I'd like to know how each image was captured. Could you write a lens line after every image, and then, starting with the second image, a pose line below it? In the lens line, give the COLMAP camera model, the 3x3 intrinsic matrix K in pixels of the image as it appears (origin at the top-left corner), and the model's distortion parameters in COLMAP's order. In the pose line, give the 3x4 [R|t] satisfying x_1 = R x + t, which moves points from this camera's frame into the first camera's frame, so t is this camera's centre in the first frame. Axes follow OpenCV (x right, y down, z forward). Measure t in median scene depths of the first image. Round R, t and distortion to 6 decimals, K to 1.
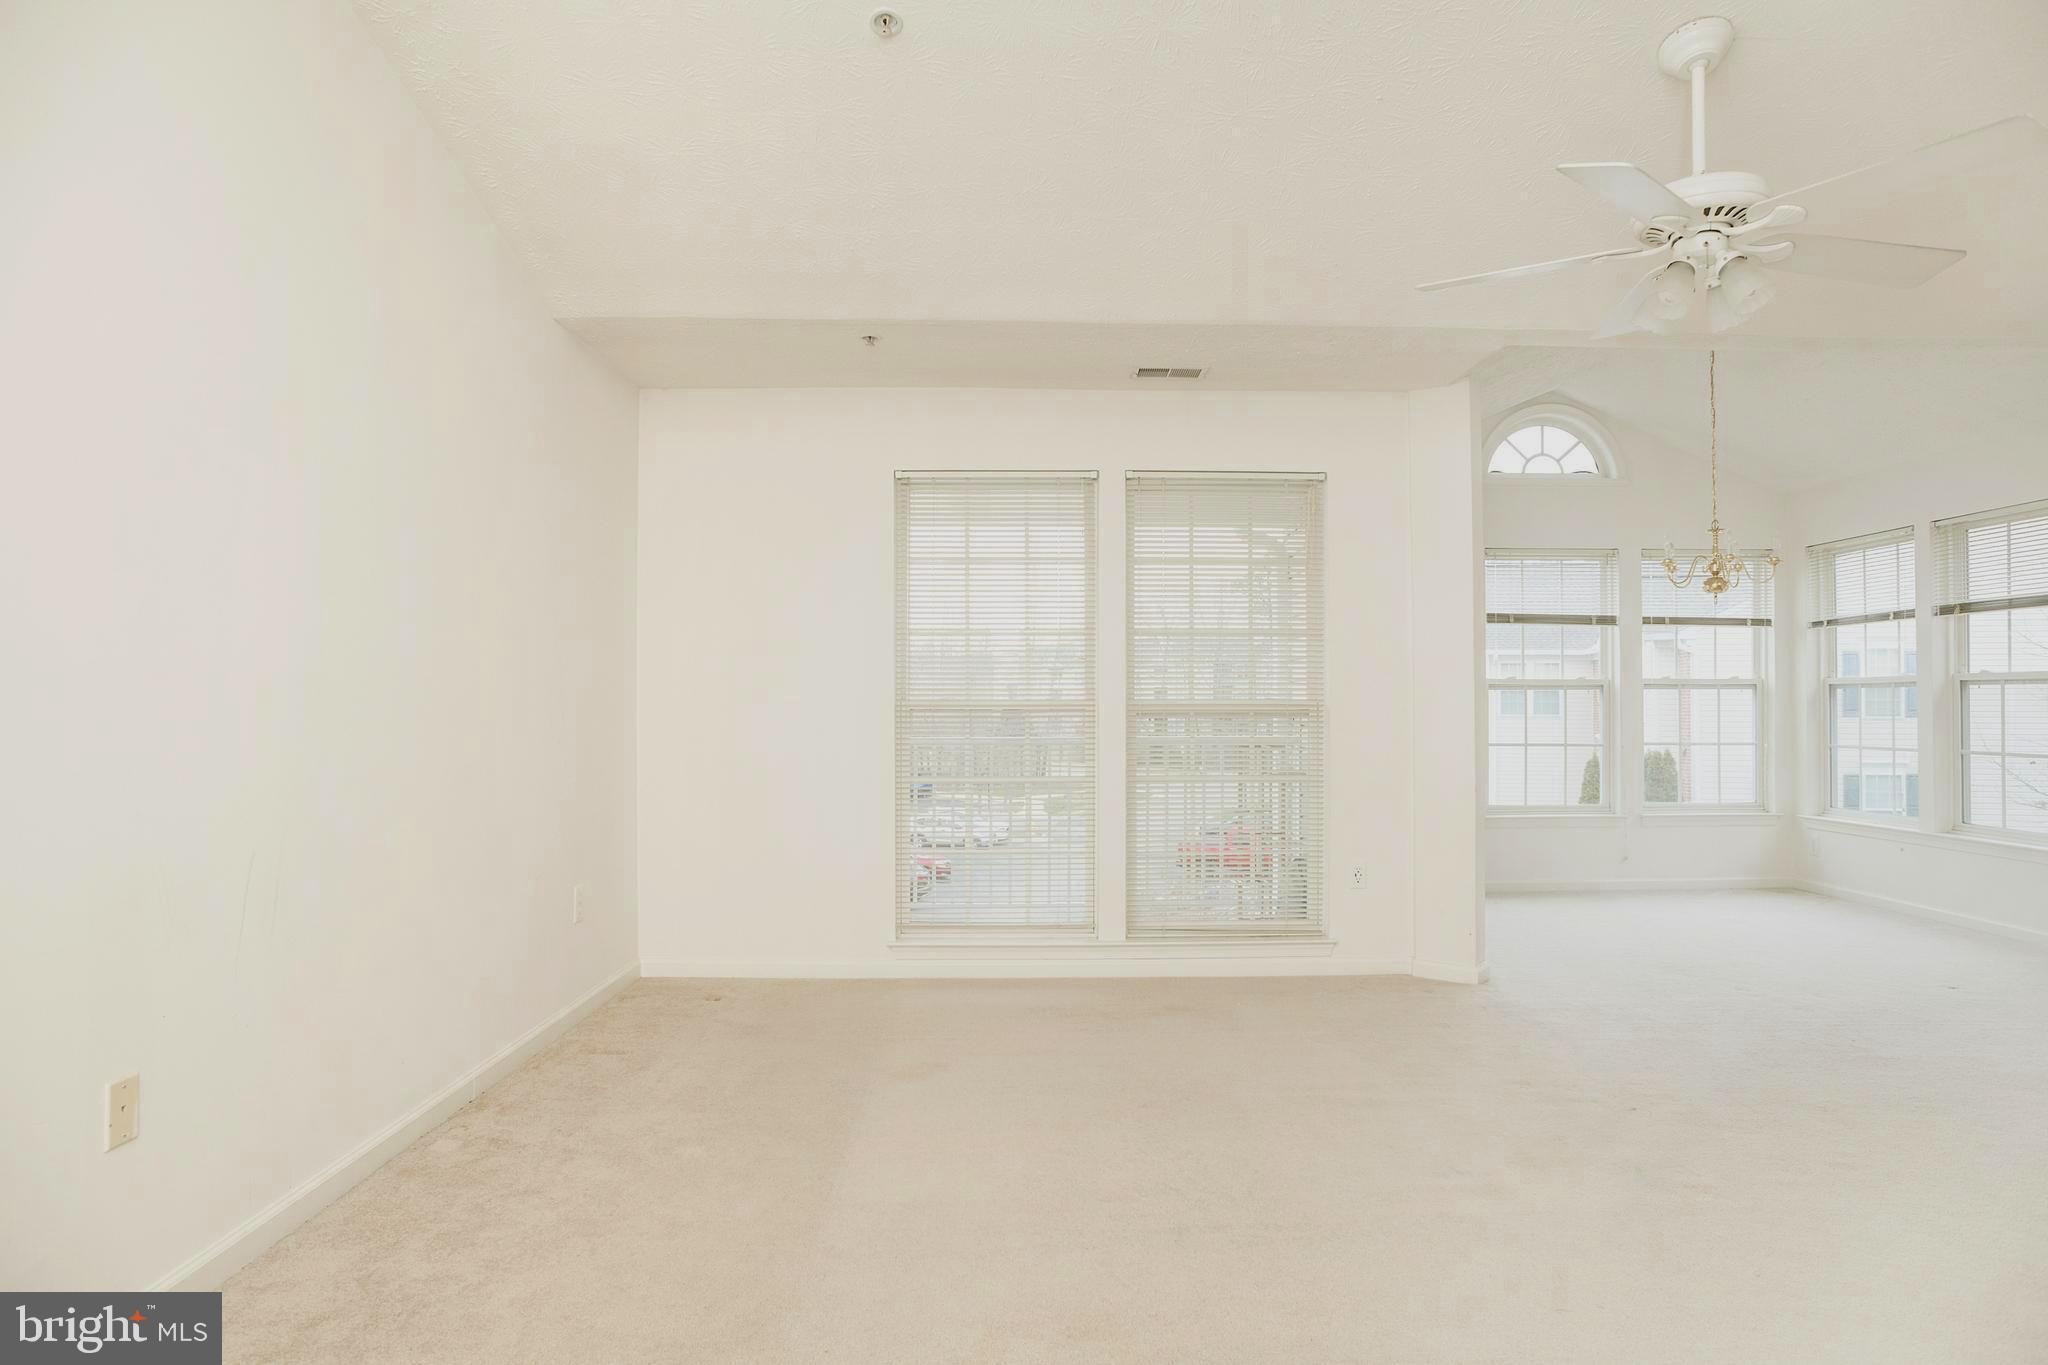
lens RADIAL K [[1165.8, 0, 1029.3], [0, 1165.8, 698.2], [0, 0, 1]] dist [-0.007114, 0.000000]
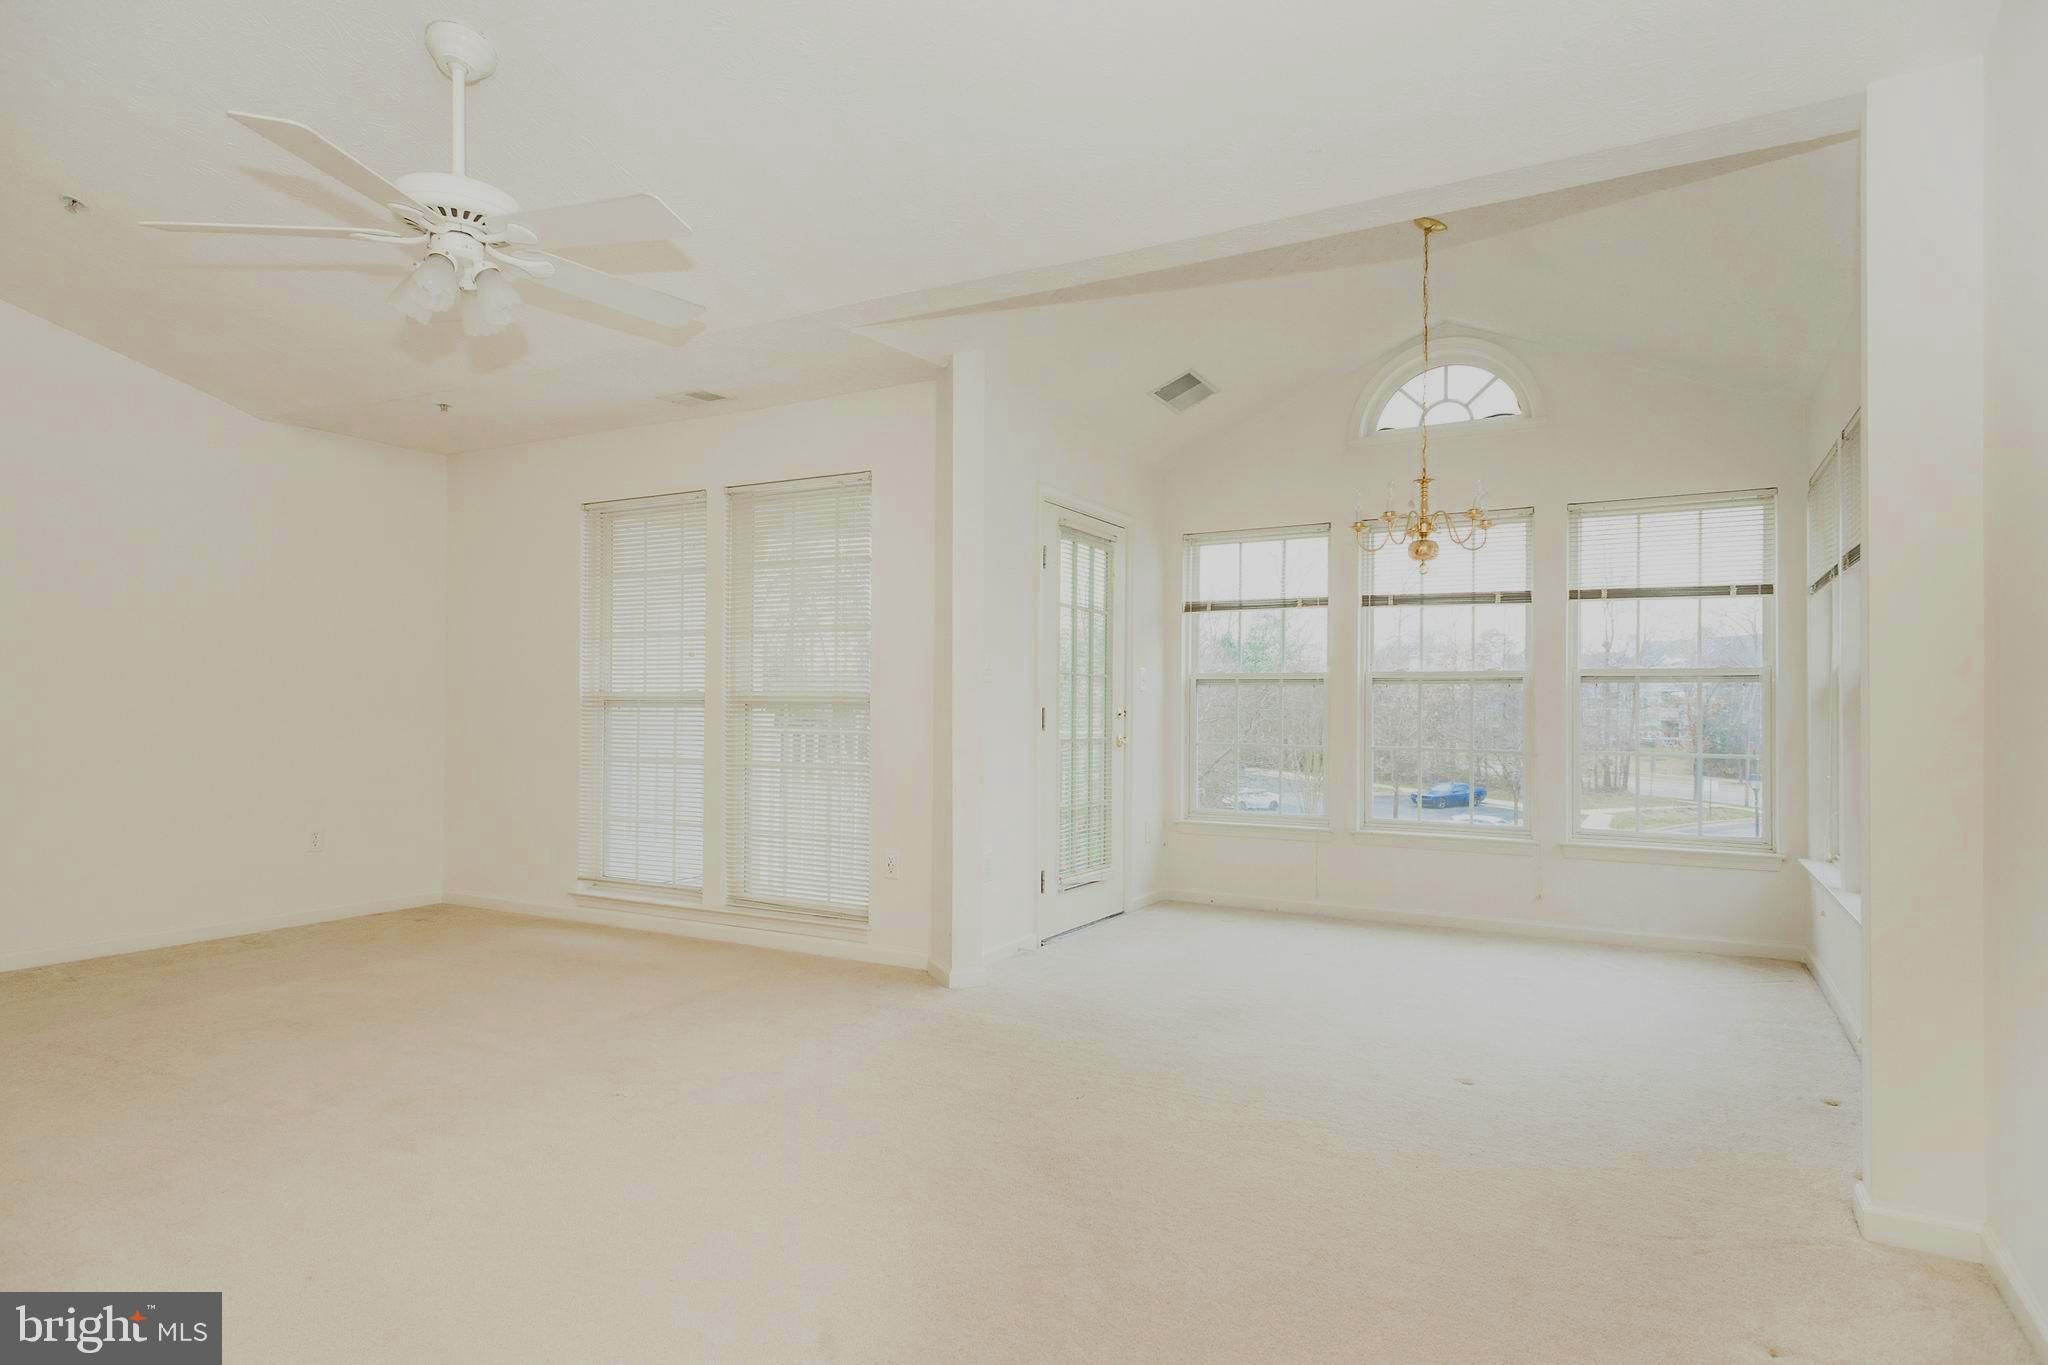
lens RADIAL K [[1138.4, 0, 1029.6], [0, 1138.4, 690.5], [0, 0, 1]] dist [0.035257, -0.000308]
pose [[0.849200, -0.000086, -0.528072, 0.719994], [-0.004649, 0.999960, -0.007639, 0.005805], [0.528051, 0.008942, 0.849165, 0.175808]]
